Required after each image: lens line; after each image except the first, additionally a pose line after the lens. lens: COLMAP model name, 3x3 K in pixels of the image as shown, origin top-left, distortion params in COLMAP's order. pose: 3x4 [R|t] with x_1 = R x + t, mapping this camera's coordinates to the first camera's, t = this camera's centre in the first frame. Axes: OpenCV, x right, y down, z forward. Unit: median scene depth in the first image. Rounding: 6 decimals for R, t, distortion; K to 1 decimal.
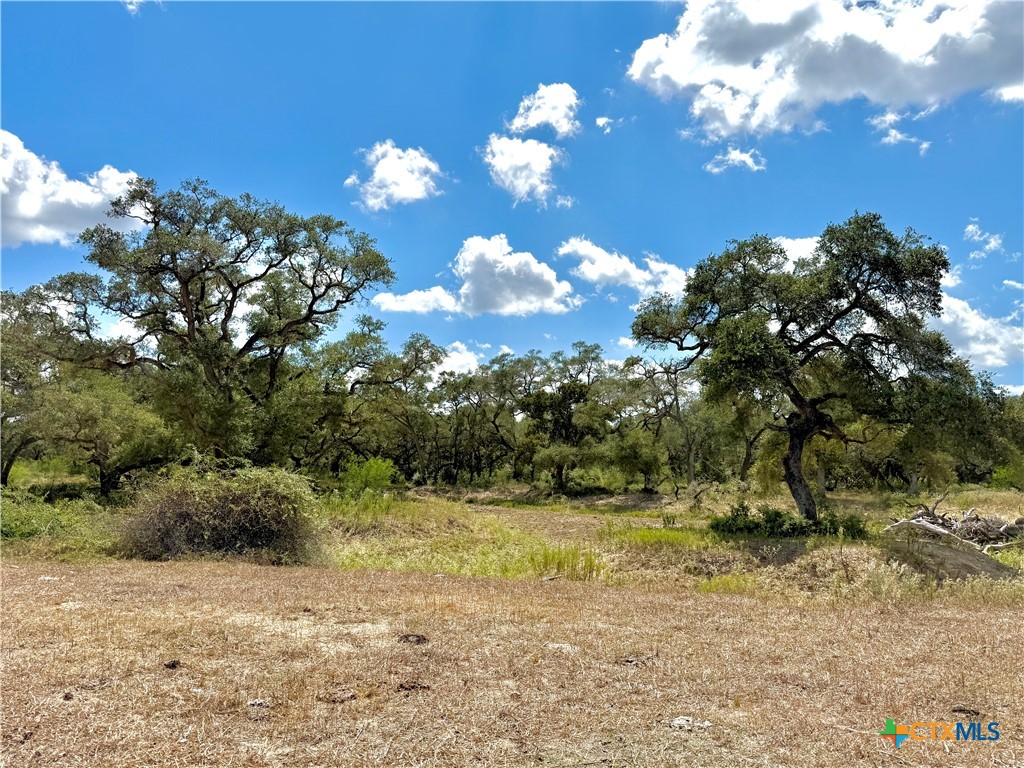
lens RADIAL K [[788.1, 0, 507.9], [0, 788.1, 383.9], [0, 0, 1]] dist [0.039136, -0.074012]
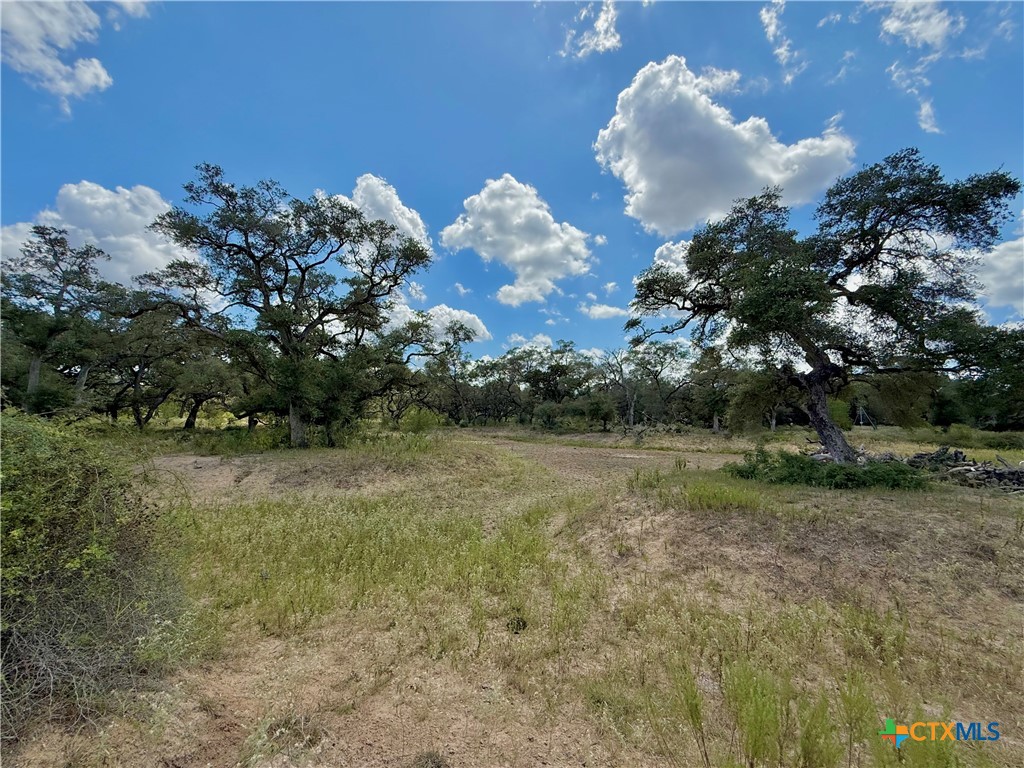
lens RADIAL K [[410.9, 0, 509.4], [0, 410.9, 384.6], [0, 0, 1]] dist [-0.005685, 0.003058]
pose [[0.999930, -0.000918, -0.011823, -0.006473], [0.001232, 0.999645, 0.026627, 0.018562], [0.011794, -0.026639, 0.999576, 0.162372]]
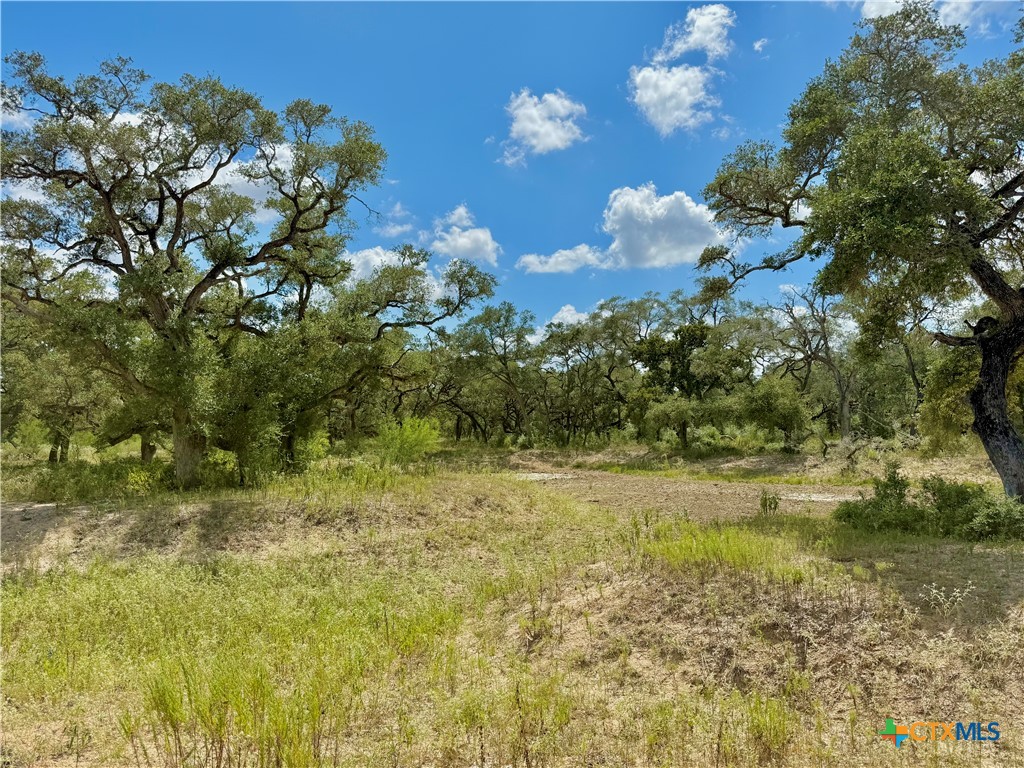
lens RADIAL K [[788.1, 0, 513.6], [0, 788.1, 390.1], [0, 0, 1]] dist [0.039136, -0.074012]
pose [[0.982598, -0.036440, -0.182137, 0.046496], [0.046512, 0.997598, 0.051337, 0.016723], [0.179828, -0.058915, 0.981932, 0.137418]]
